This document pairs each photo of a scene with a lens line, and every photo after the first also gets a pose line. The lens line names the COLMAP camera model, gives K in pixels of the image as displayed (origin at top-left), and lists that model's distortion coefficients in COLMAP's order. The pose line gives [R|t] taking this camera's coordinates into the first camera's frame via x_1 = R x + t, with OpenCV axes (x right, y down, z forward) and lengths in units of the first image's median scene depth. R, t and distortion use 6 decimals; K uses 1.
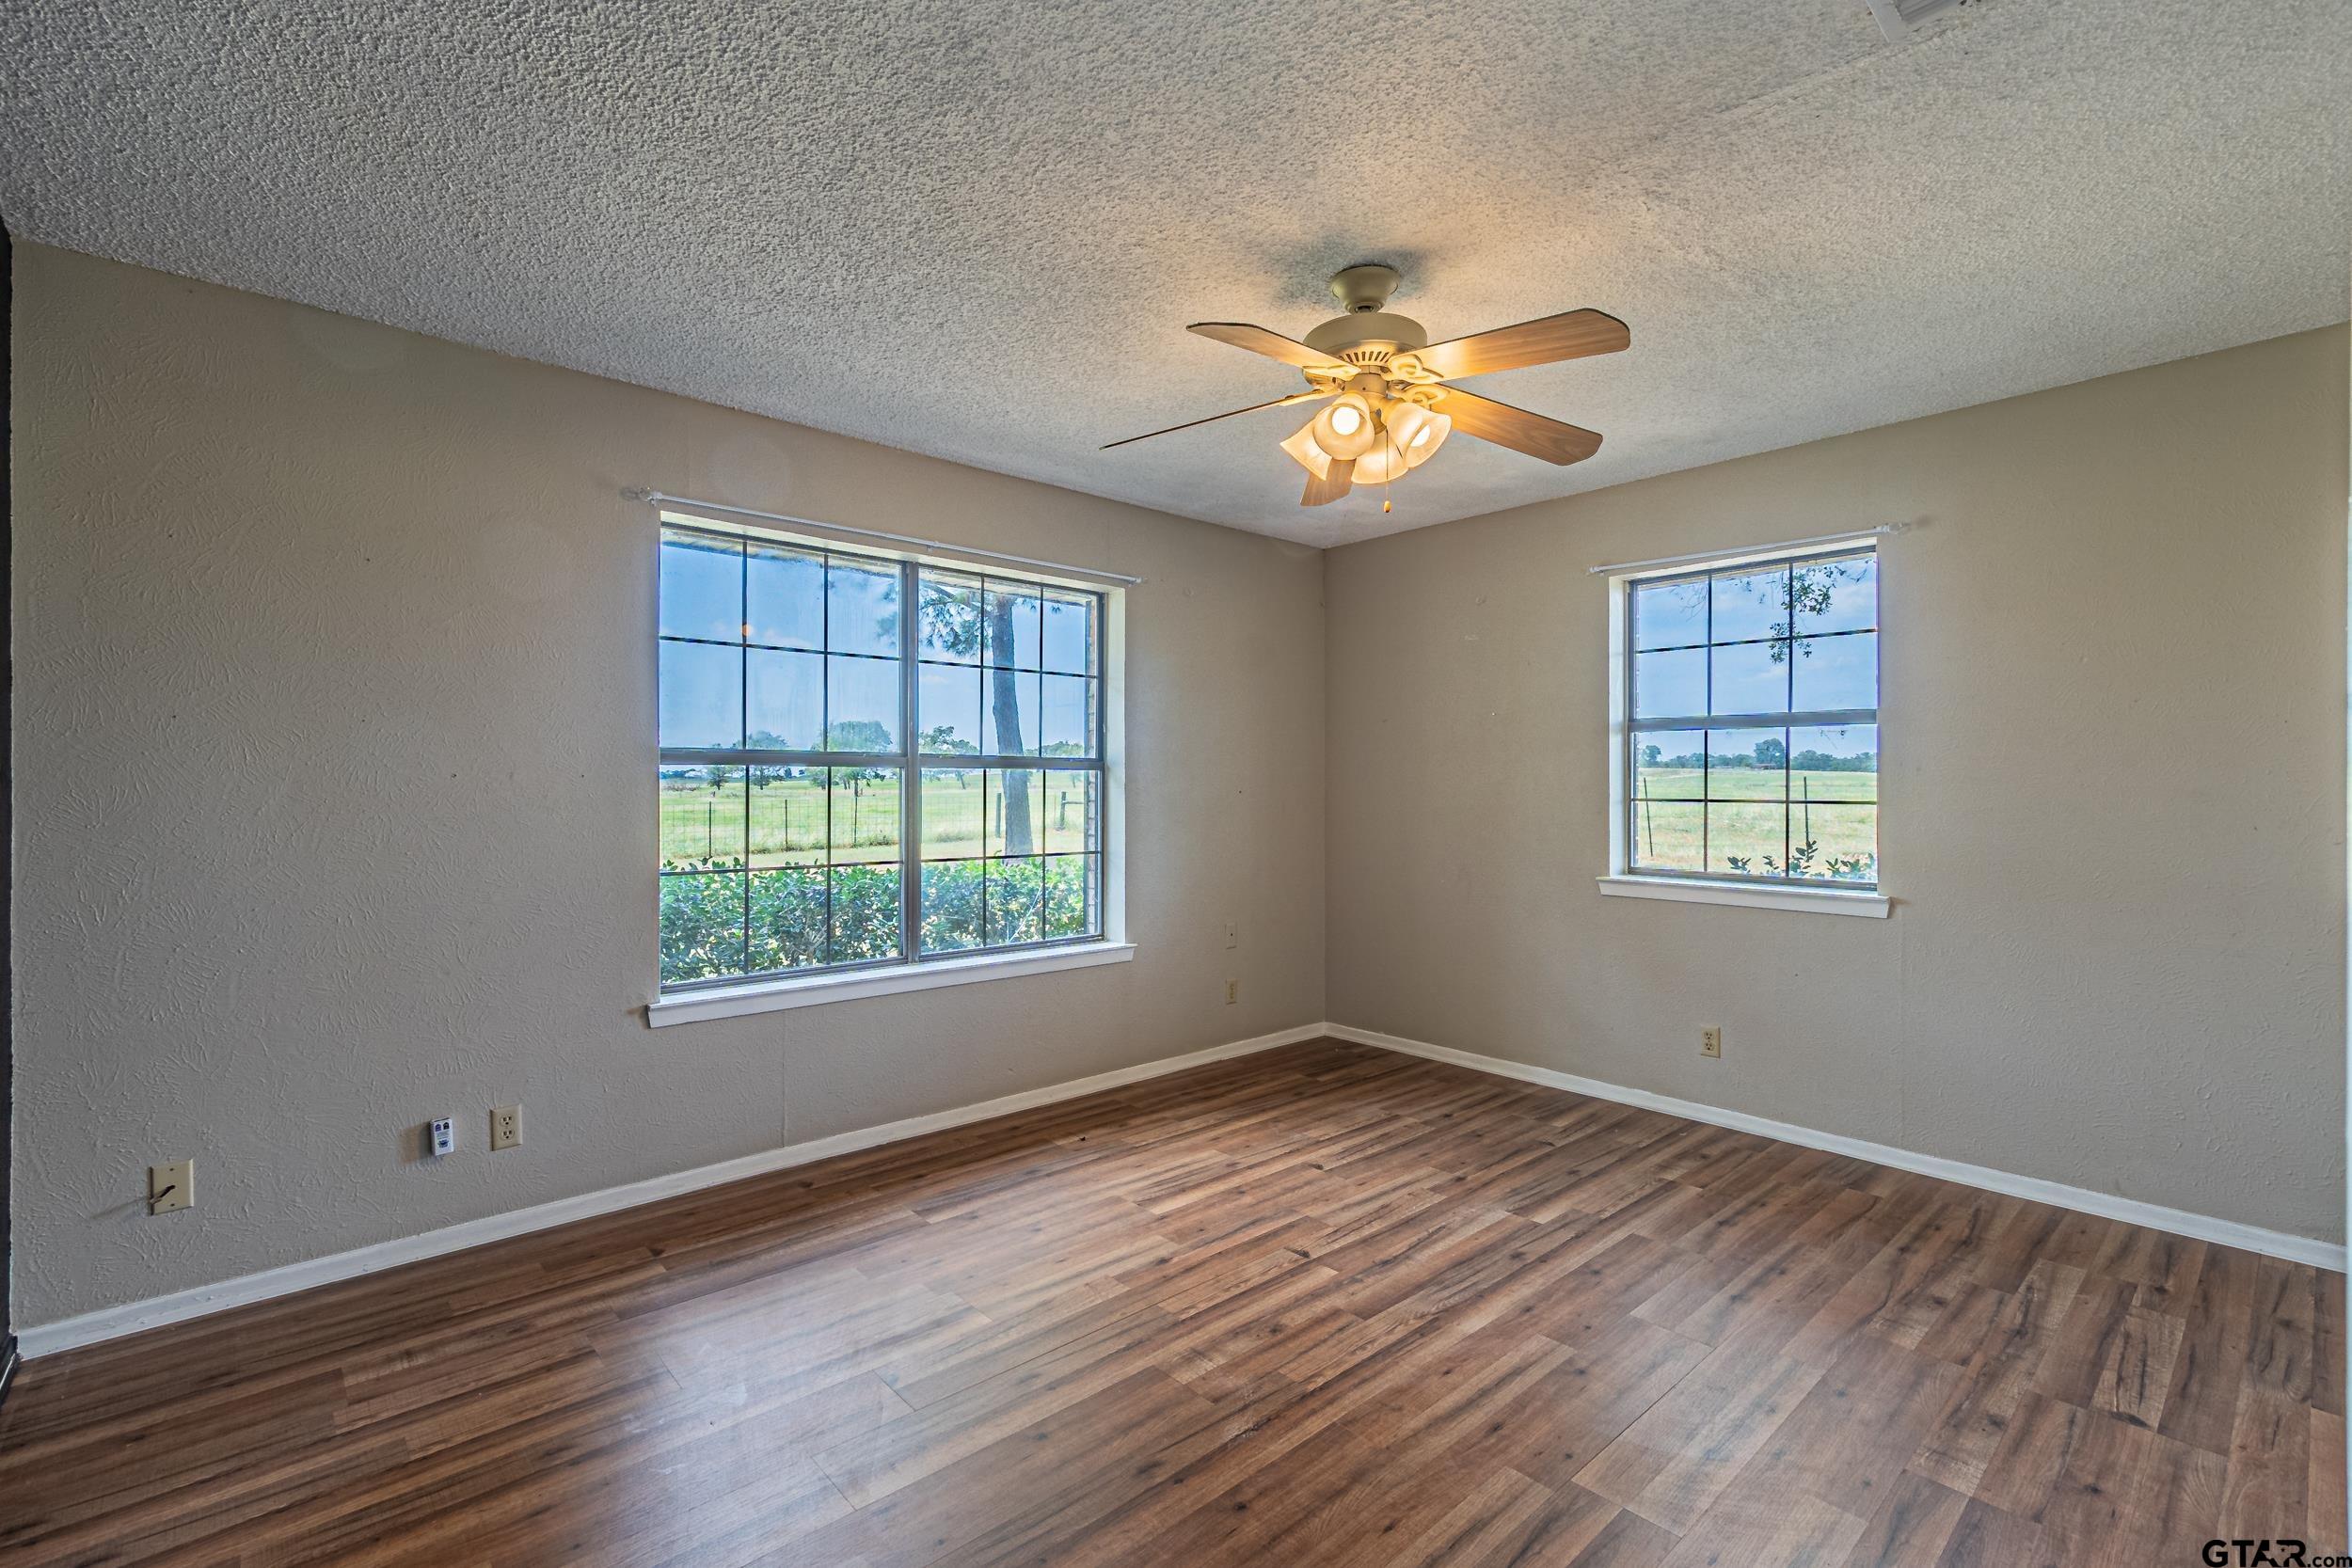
lens RADIAL K [[1041.6, 0, 1164.6], [0, 1041.6, 780.9], [0, 0, 1]] dist [0.008368, -0.001134]
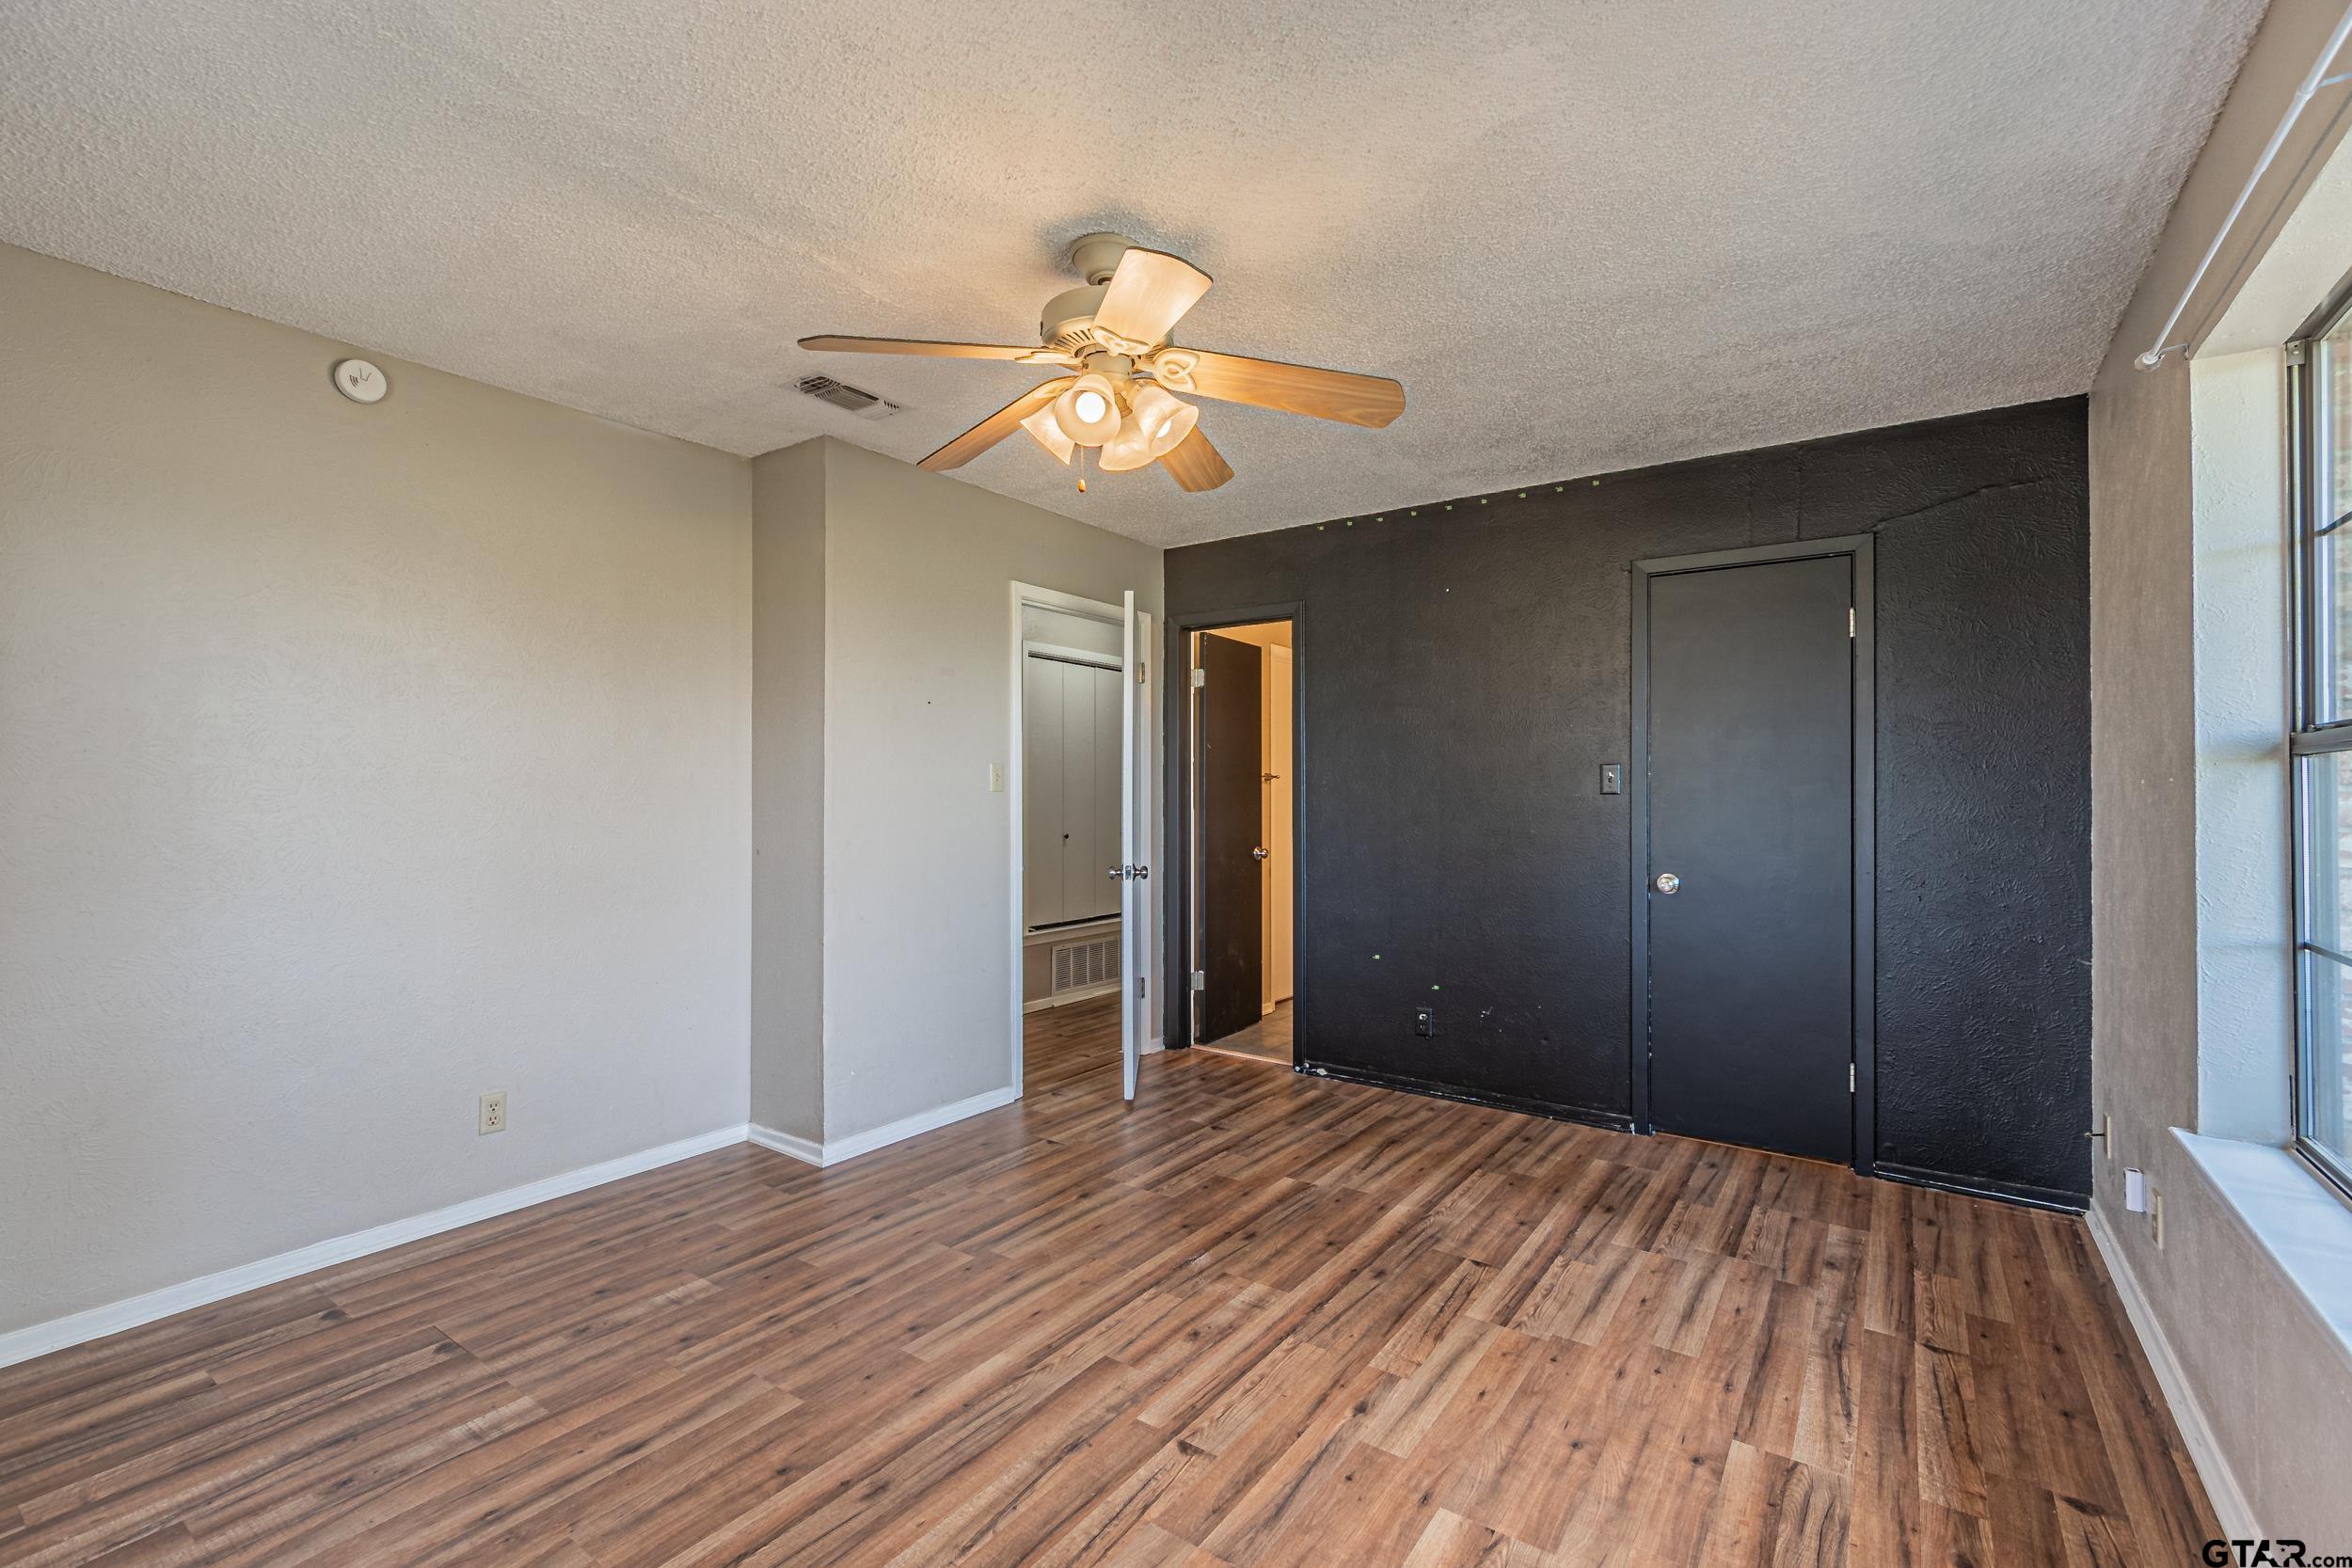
lens RADIAL K [[1041.6, 0, 1164.6], [0, 1041.6, 780.9], [0, 0, 1]] dist [0.008368, -0.001134]
pose [[-0.975483, -0.004753, -0.220021, 0.350403], [0.000061, 0.999761, -0.021870, 0.015948], [0.220073, -0.021347, -0.975250, 1.943532]]
